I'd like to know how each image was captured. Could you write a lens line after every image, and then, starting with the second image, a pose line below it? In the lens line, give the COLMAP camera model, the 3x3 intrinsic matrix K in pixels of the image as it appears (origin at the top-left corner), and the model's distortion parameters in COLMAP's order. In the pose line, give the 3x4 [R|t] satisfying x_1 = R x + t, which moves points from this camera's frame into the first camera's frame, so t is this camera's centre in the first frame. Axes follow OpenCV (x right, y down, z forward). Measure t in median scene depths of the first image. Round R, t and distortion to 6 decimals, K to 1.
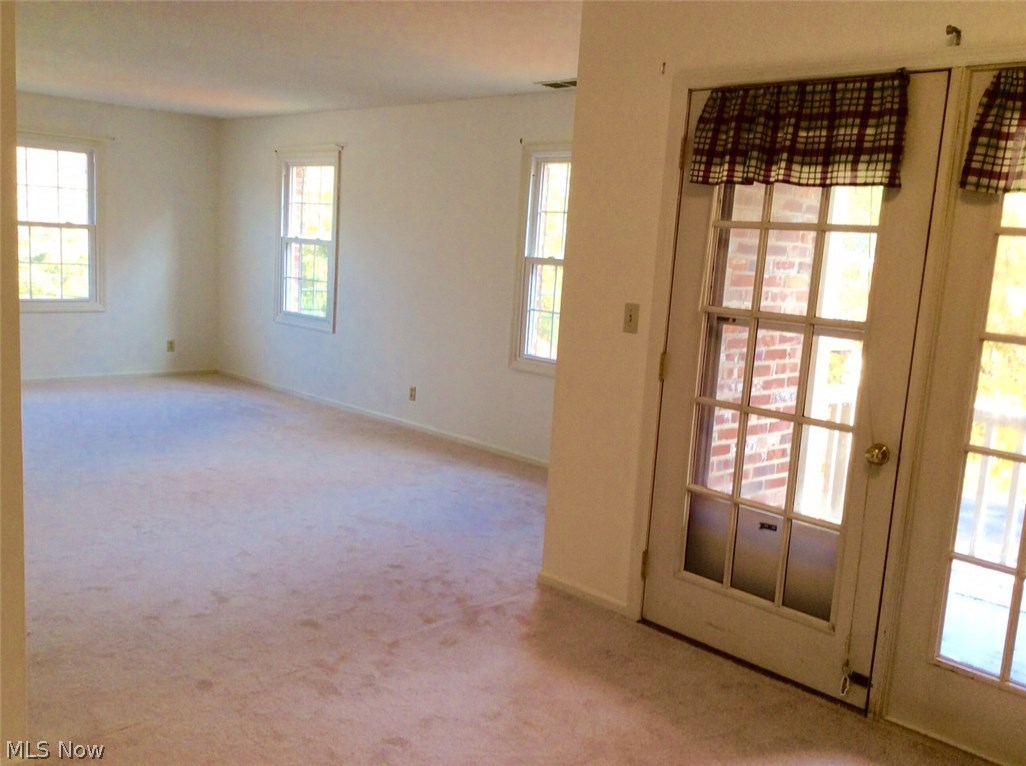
lens RADIAL K [[937.3, 0, 513.0], [0, 937.3, 383.0], [0, 0, 1]] dist [0.063614, -0.096146]
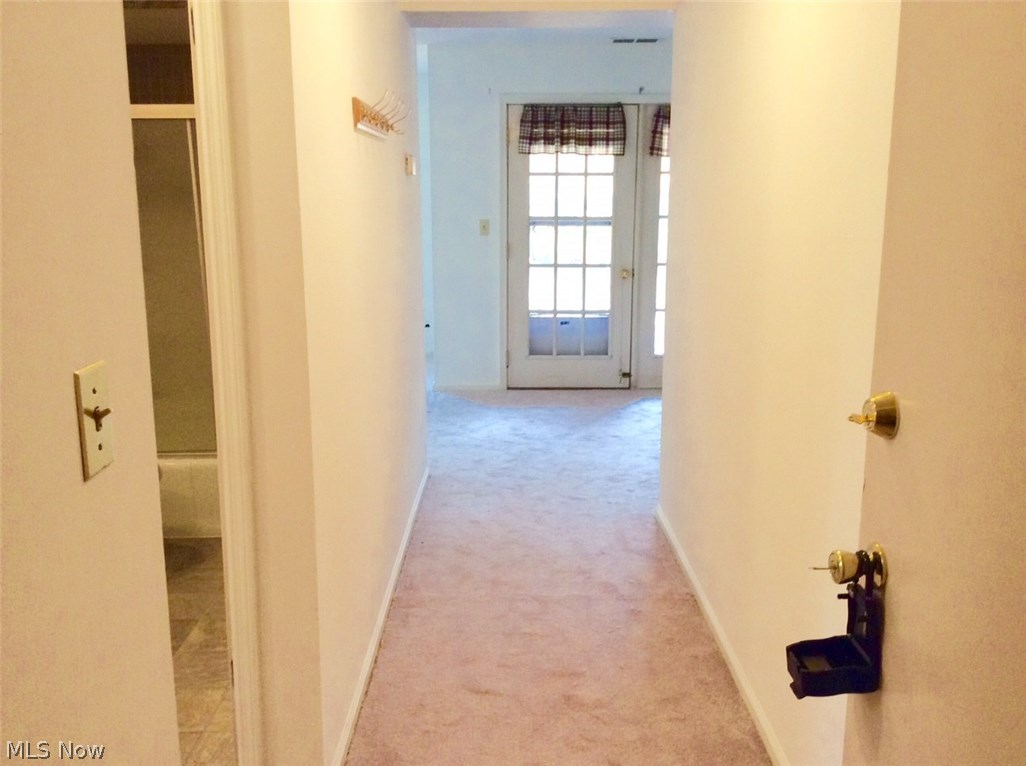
lens RADIAL K [[941.7, 0, 516.9], [0, 941.7, 385.5], [0, 0, 1]] dist [0.112600, -0.000140]
pose [[0.706238, -0.204303, 0.677855, -1.368566], [0.147853, 0.978908, 0.140994, -0.021229], [-0.692363, 0.000648, 0.721549, -0.458649]]
